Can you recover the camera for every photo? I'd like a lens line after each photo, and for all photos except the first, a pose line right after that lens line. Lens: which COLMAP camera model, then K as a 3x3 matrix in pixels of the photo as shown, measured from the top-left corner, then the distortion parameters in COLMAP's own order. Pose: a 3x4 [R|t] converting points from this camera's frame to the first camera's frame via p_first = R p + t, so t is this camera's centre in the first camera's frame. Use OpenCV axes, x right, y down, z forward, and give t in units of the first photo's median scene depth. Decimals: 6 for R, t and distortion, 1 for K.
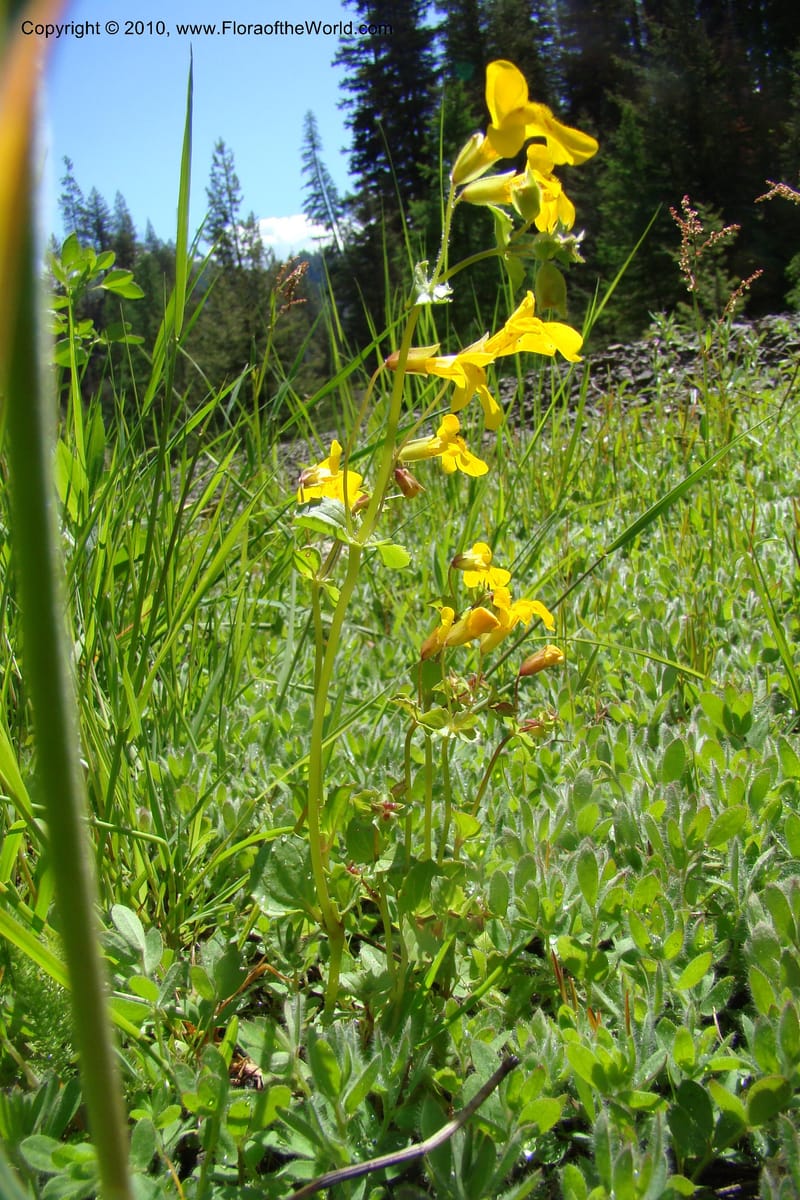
lens RADIAL K [[1105.8, 0, 397.8], [0, 1105.8, 614.4], [0, 0, 1]] dist [-0.220186, 0.111186]
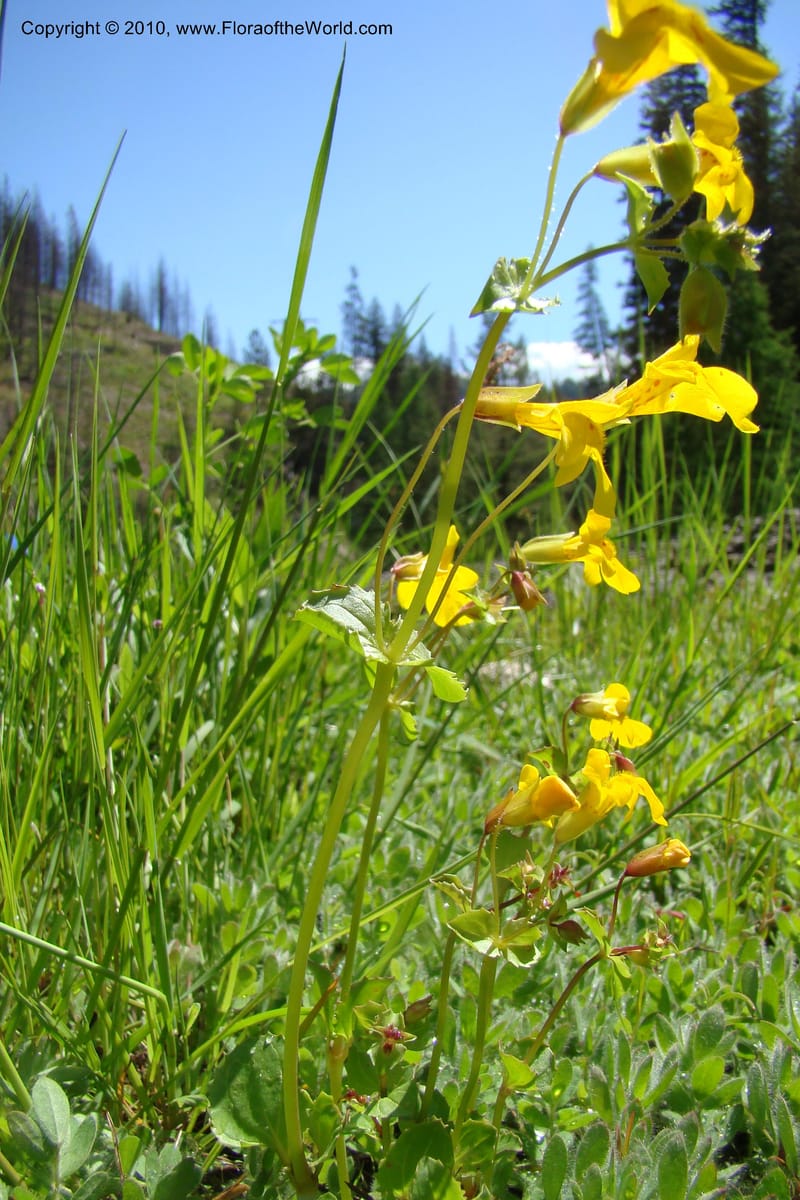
lens RADIAL K [[1105.8, 0, 397.8], [0, 1105.8, 614.4], [0, 0, 1]] dist [-0.220186, 0.111186]
pose [[0.969302, 0.127674, -0.210126, 0.083704], [-0.149704, 0.984399, -0.092450, -0.020278], [0.195045, 0.121069, 0.973293, 0.249486]]
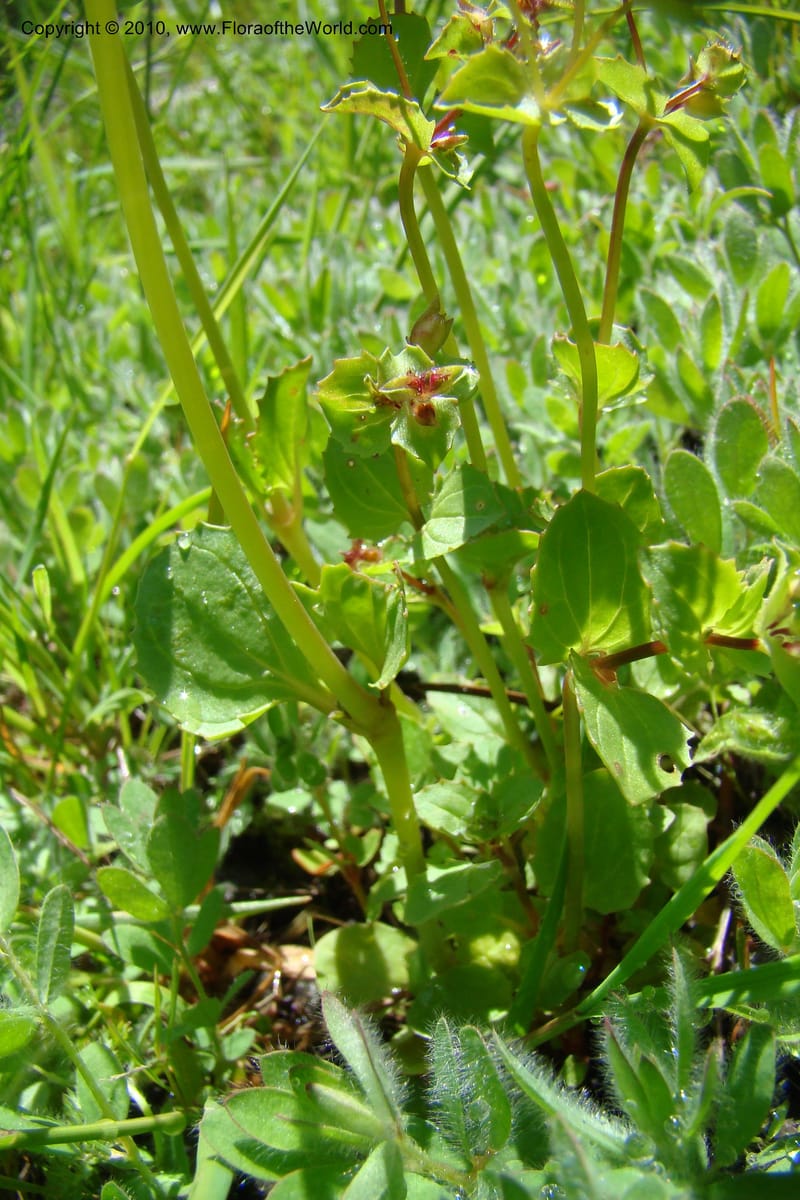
lens RADIAL K [[1105.8, 0, 397.8], [0, 1105.8, 614.4], [0, 0, 1]] dist [-0.220186, 0.111186]
pose [[0.953244, -0.301600, -0.019041, -0.025260], [0.286793, 0.882983, 0.371606, 0.088008], [-0.095264, -0.359692, 0.928195, 0.530527]]
